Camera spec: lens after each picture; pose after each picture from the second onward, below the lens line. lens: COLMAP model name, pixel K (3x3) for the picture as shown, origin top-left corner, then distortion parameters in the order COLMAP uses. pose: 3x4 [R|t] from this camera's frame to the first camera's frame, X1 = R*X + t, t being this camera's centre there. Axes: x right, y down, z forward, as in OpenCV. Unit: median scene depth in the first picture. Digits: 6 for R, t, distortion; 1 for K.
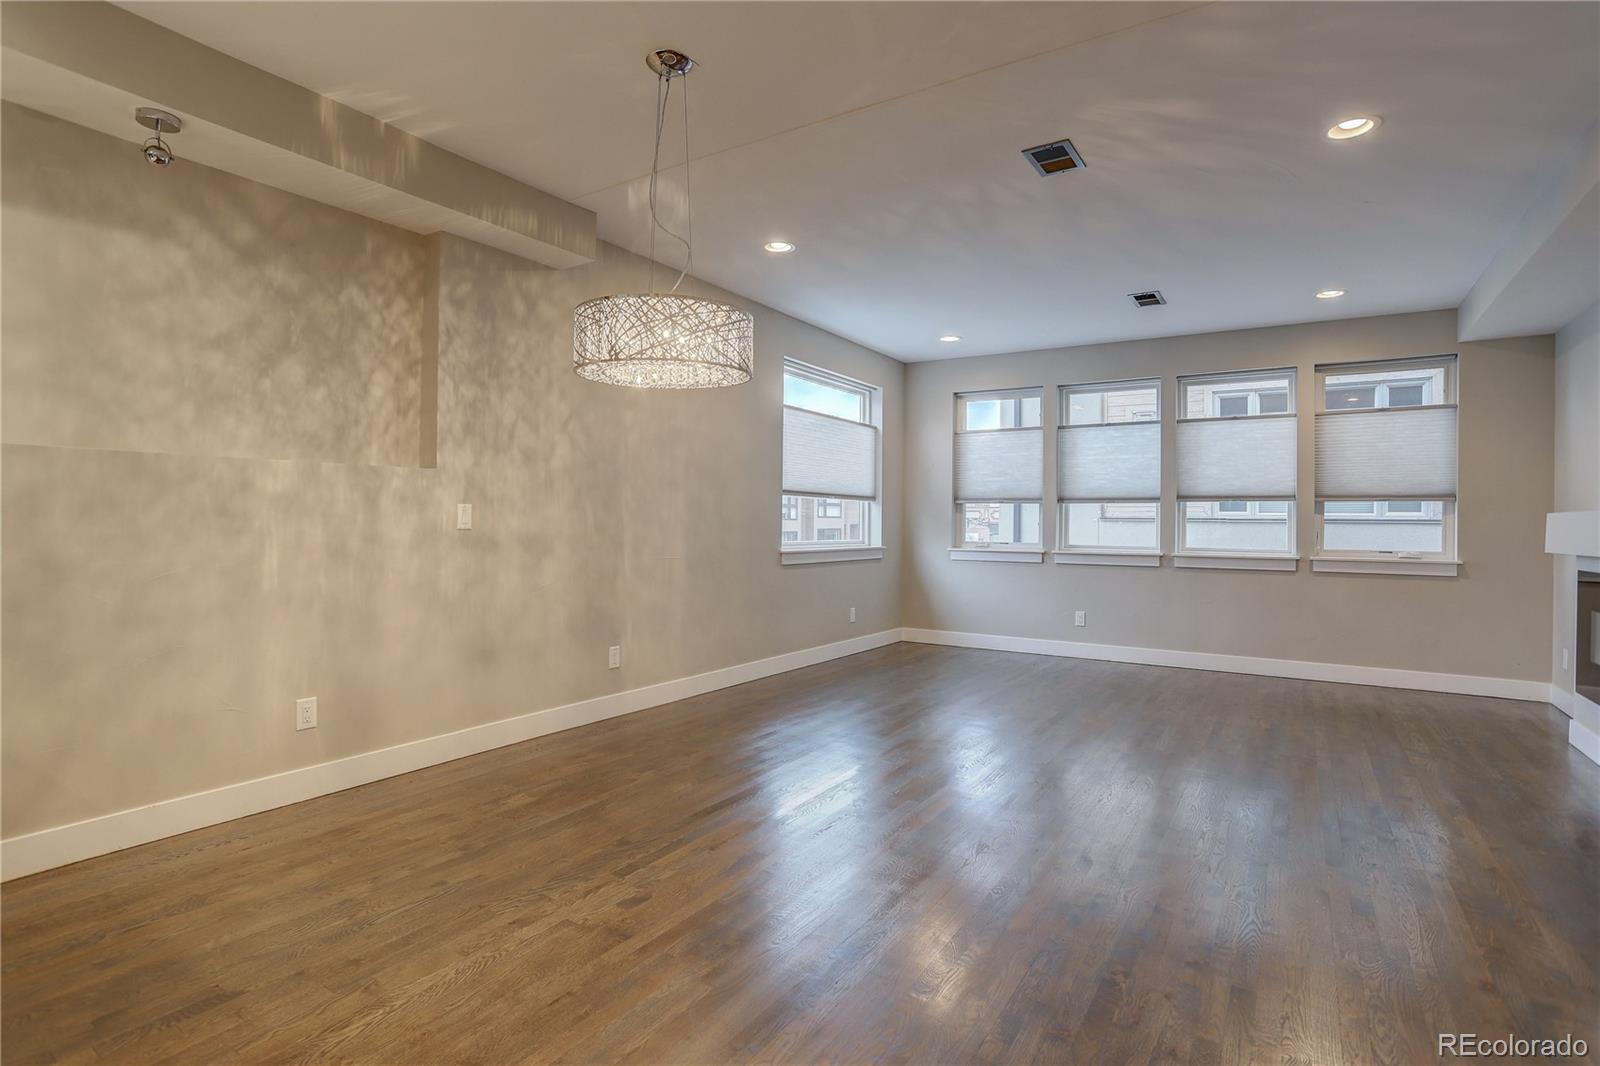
lens RADIAL K [[772.4, 0, 811.9], [0, 772.4, 526.0], [0, 0, 1]] dist [-0.044068, 0.014296]
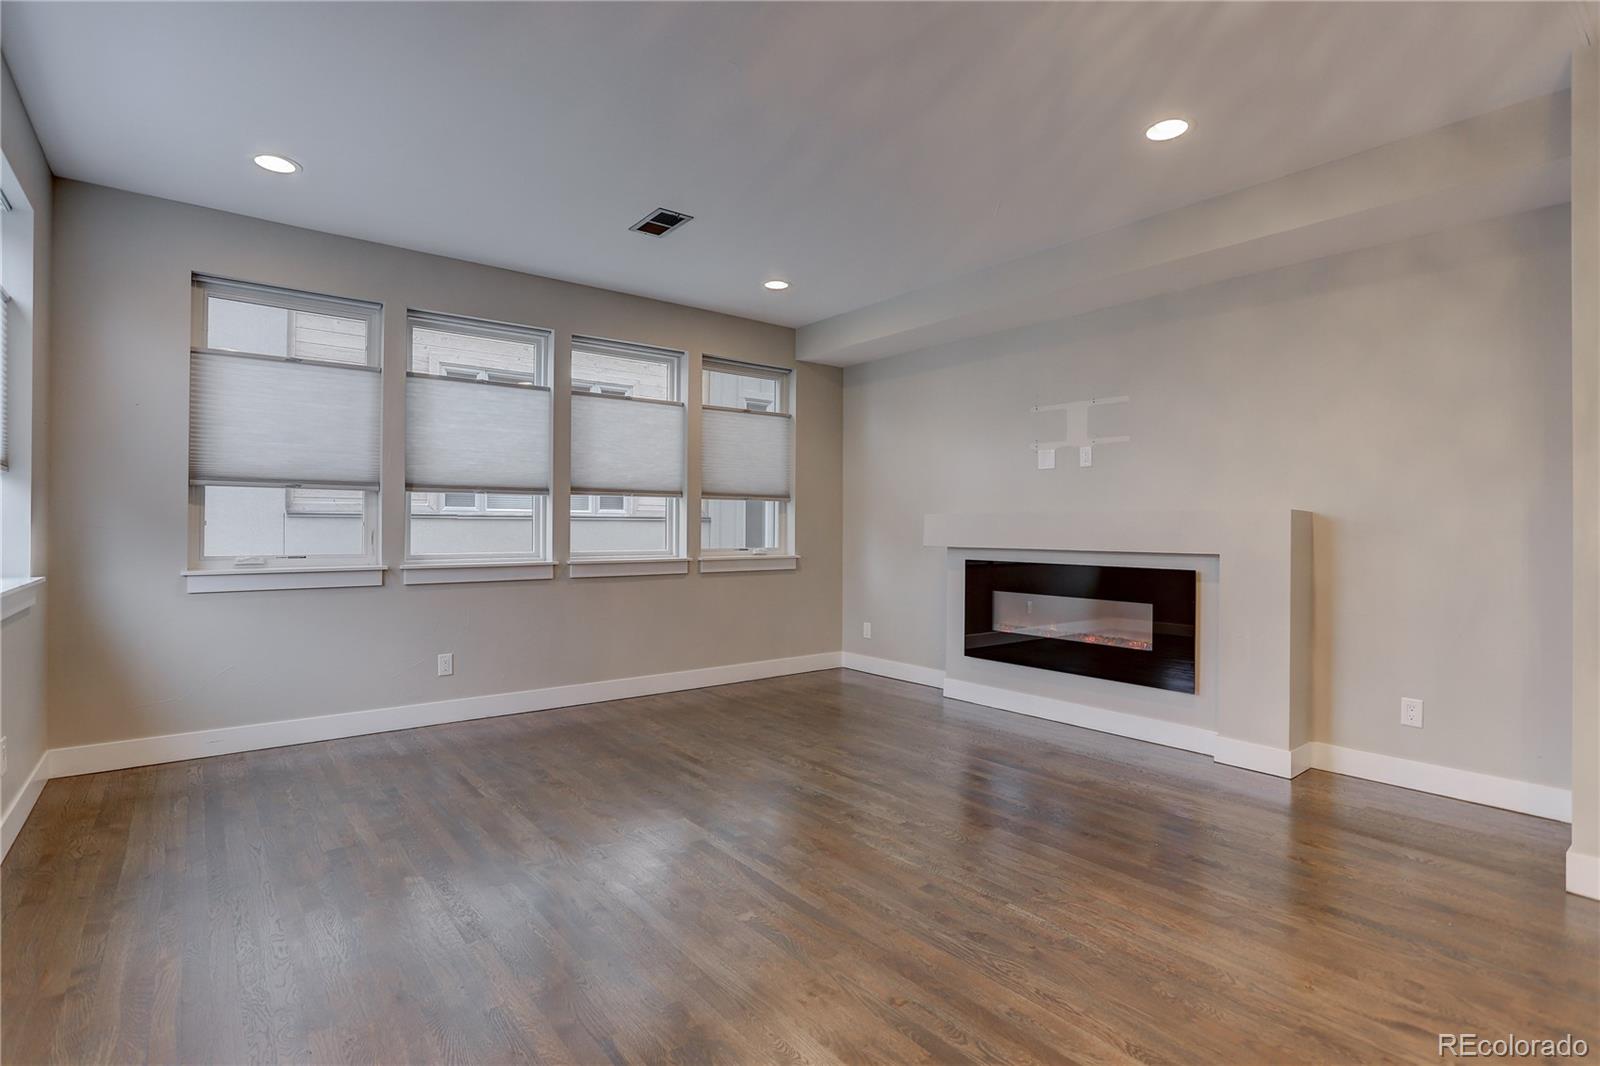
lens RADIAL K [[772.4, 0, 787.3], [0, 772.4, 529.7], [0, 0, 1]] dist [-0.044068, 0.014296]
pose [[0.335935, -0.014500, 0.941774, -0.197379], [0.001824, 0.999890, 0.014745, -0.007661], [-0.941884, -0.003235, 0.335924, 0.572902]]
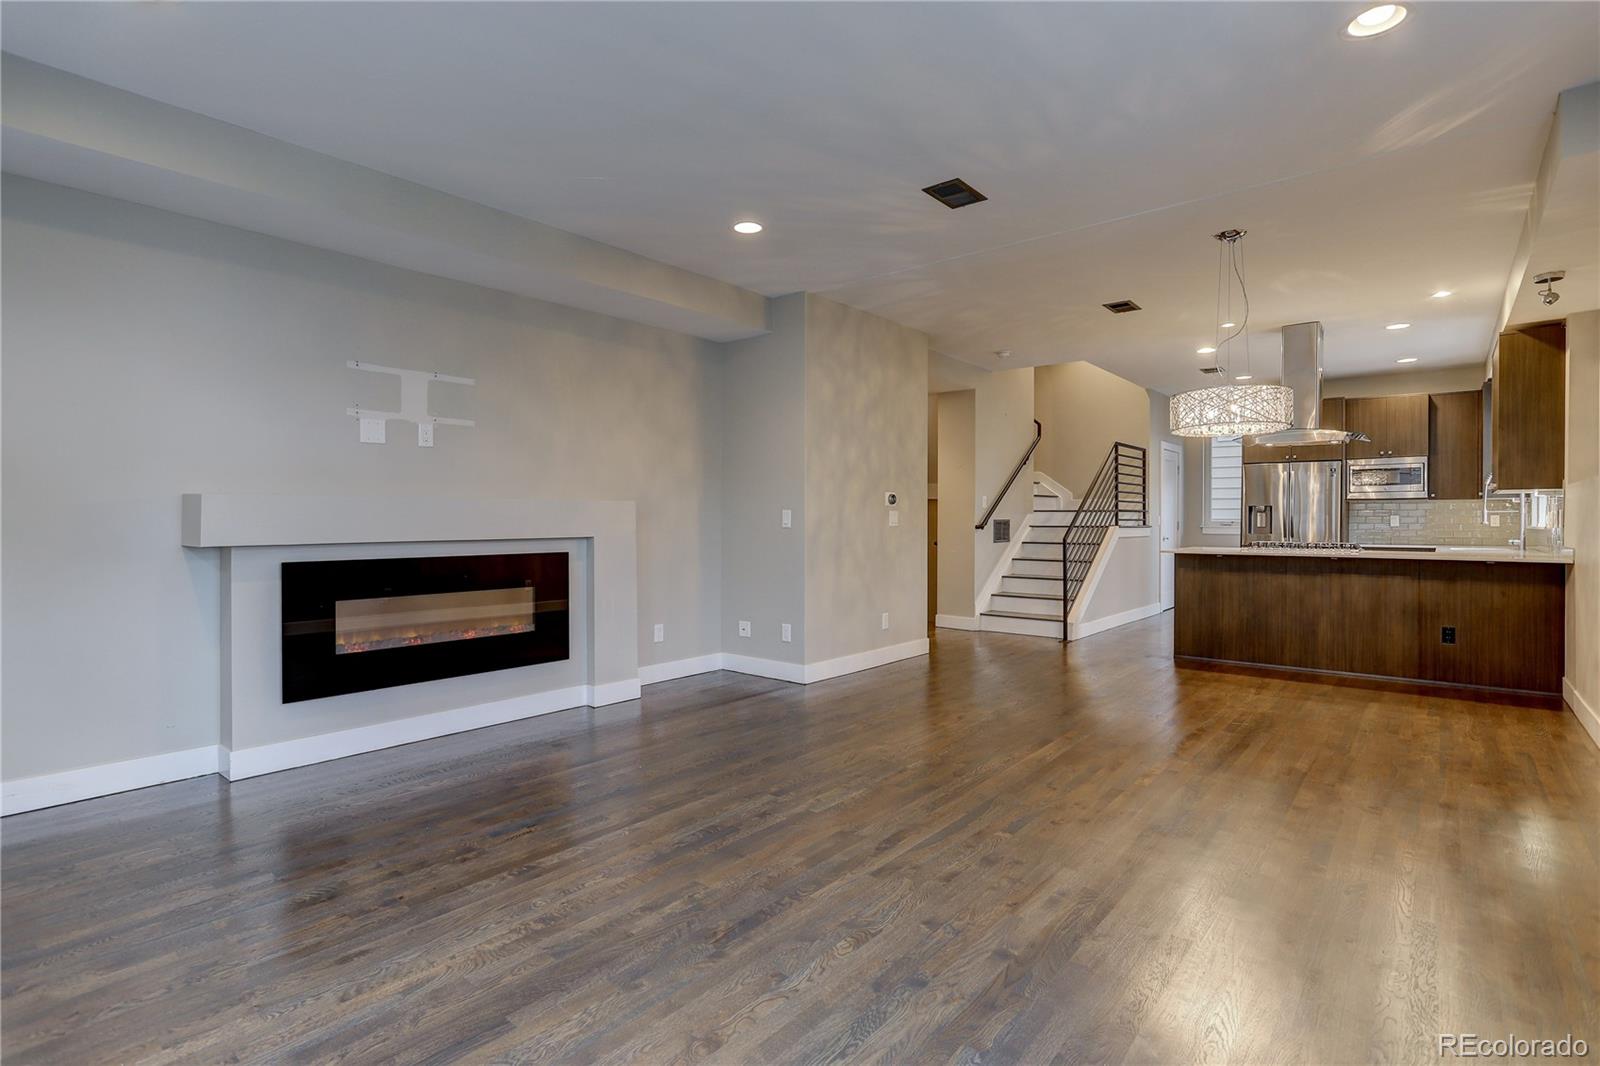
lens RADIAL K [[772.4, 0, 784.3], [0, 772.4, 527.2], [0, 0, 1]] dist [-0.044068, 0.014296]
pose [[-0.989307, -0.012612, 0.145299, 0.221904], [-0.010166, 0.999794, 0.017566, -0.002352], [-0.145491, 0.015901, -0.989232, 1.198263]]
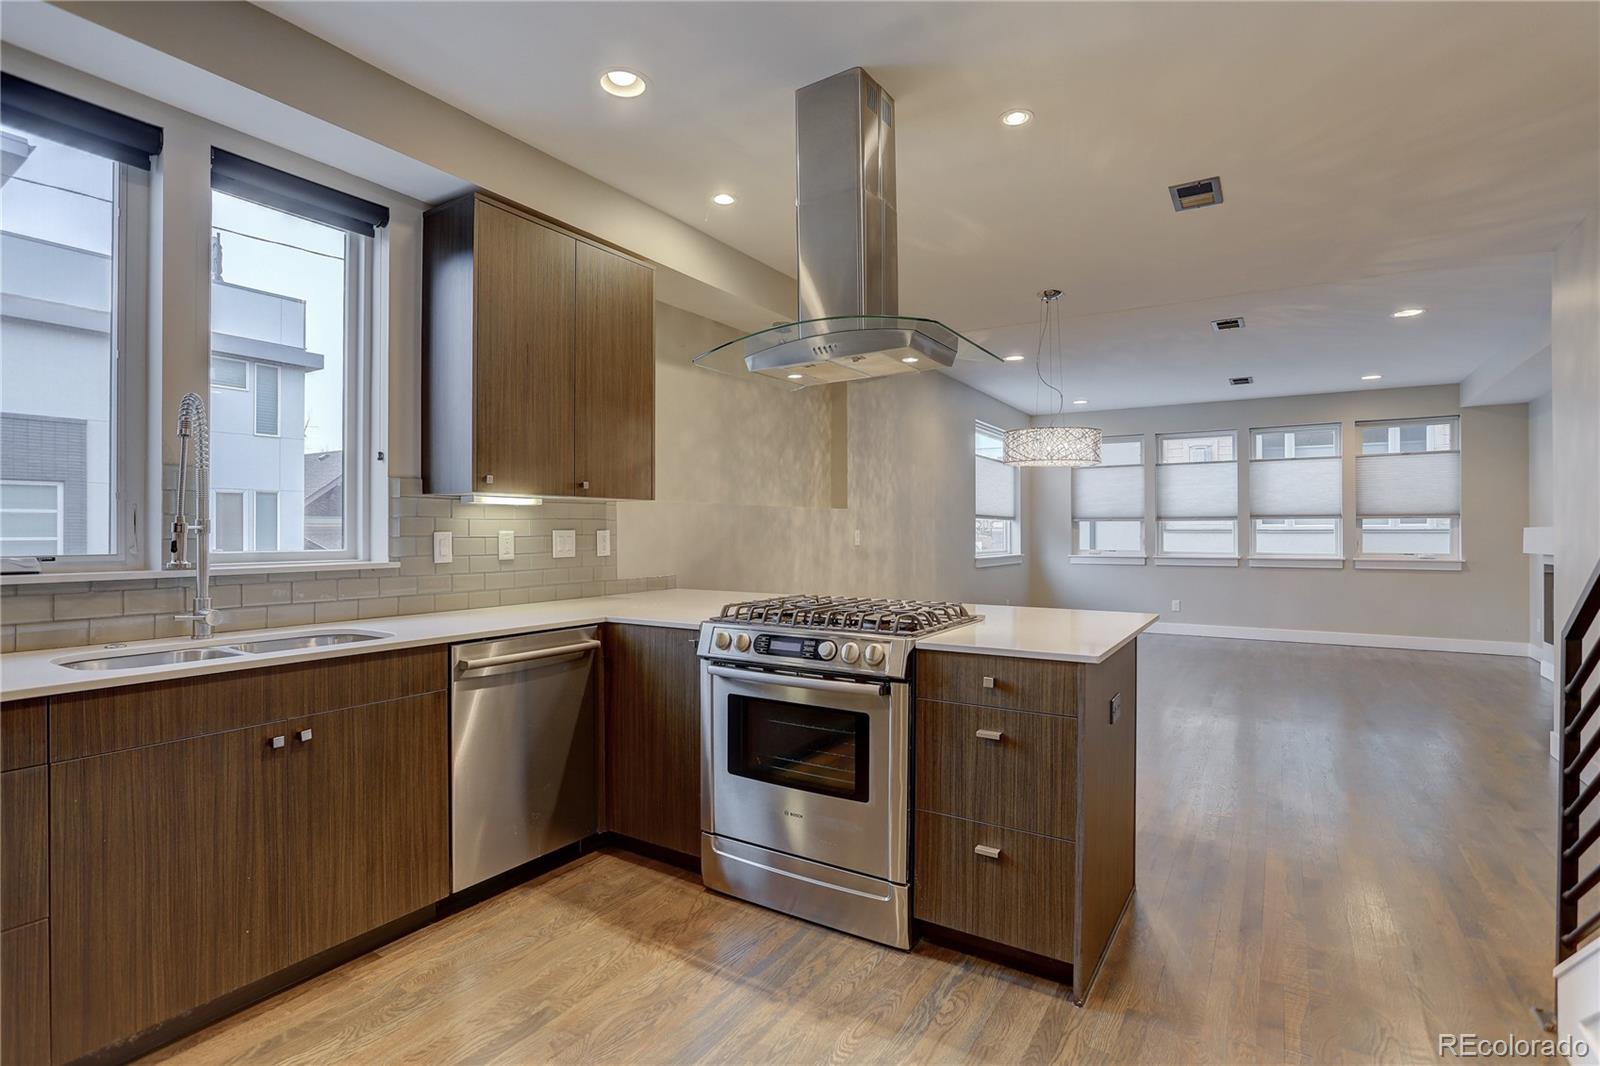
lens RADIAL K [[772.4, 0, 787.9], [0, 772.4, 539.2], [0, 0, 1]] dist [-0.044068, 0.014296]
pose [[0.999908, -0.011774, -0.006689, -0.359642], [0.011782, 0.999930, 0.001265, -0.008308], [0.006674, -0.001344, 0.999977, -0.379696]]
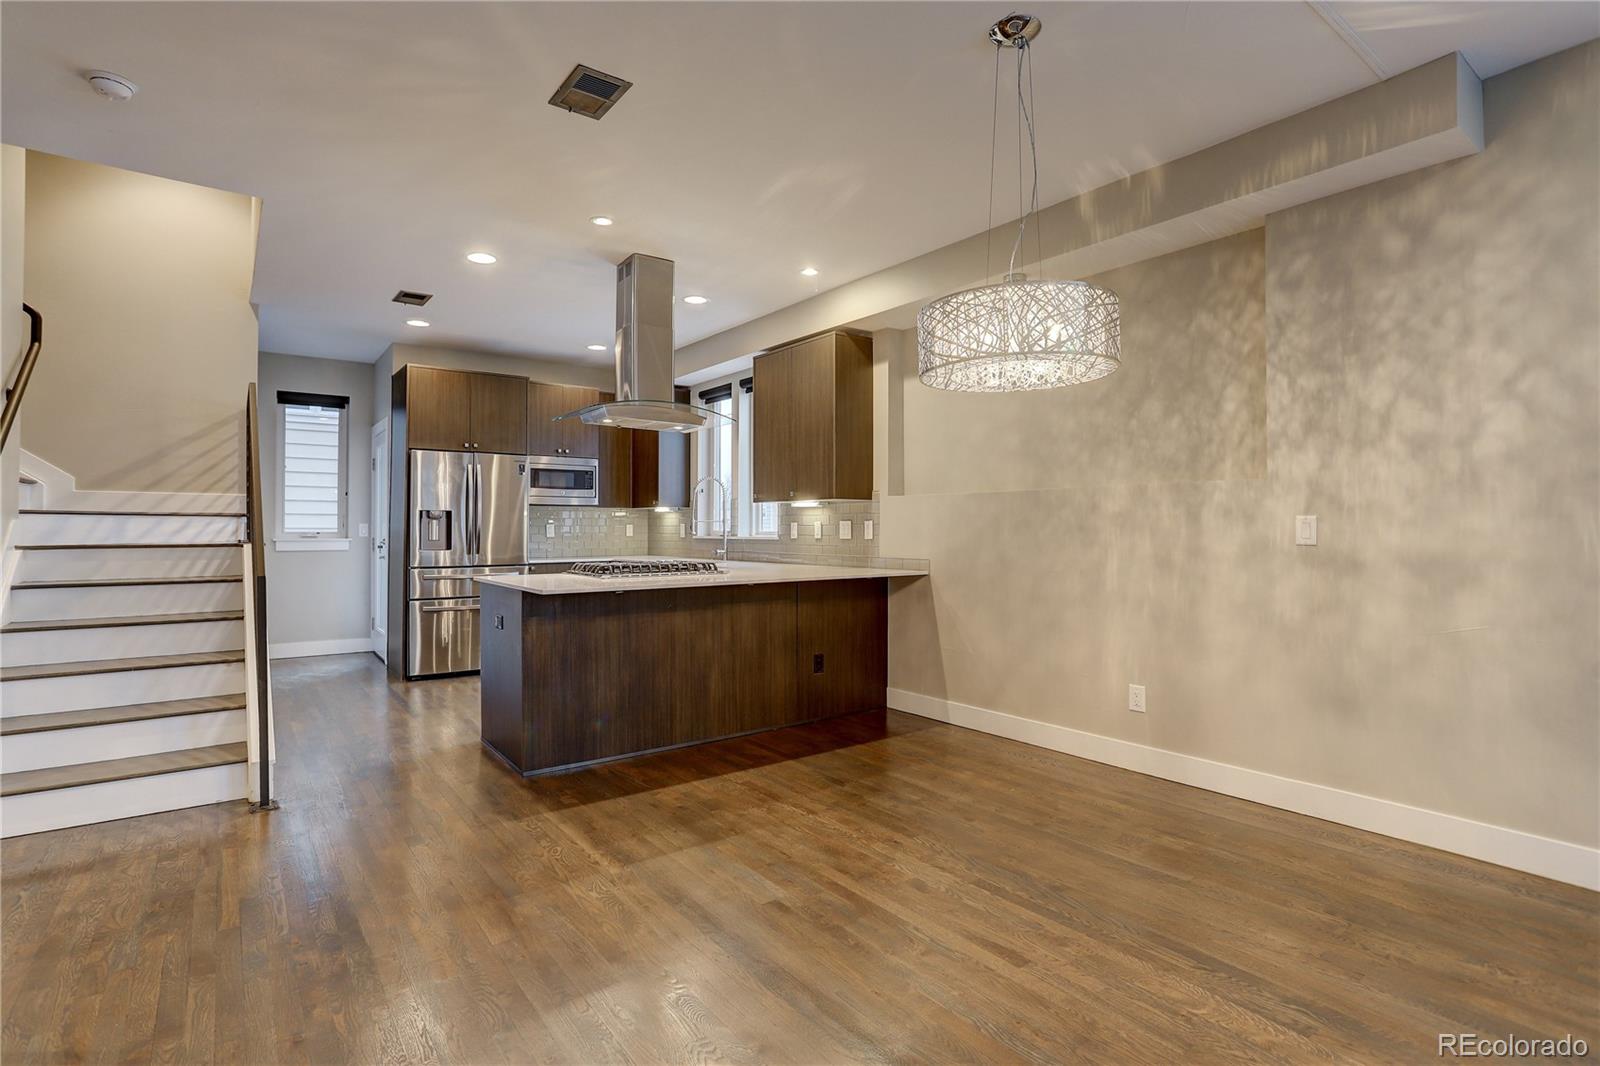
lens RADIAL K [[772.4, 0, 788.0], [0, 772.4, 530.0], [0, 0, 1]] dist [-0.044068, 0.014296]
pose [[-0.352347, -0.007152, -0.935842, 0.328764], [-0.010809, 0.999935, -0.003572, -0.002006], [0.935807, 0.008857, -0.352402, 0.467040]]
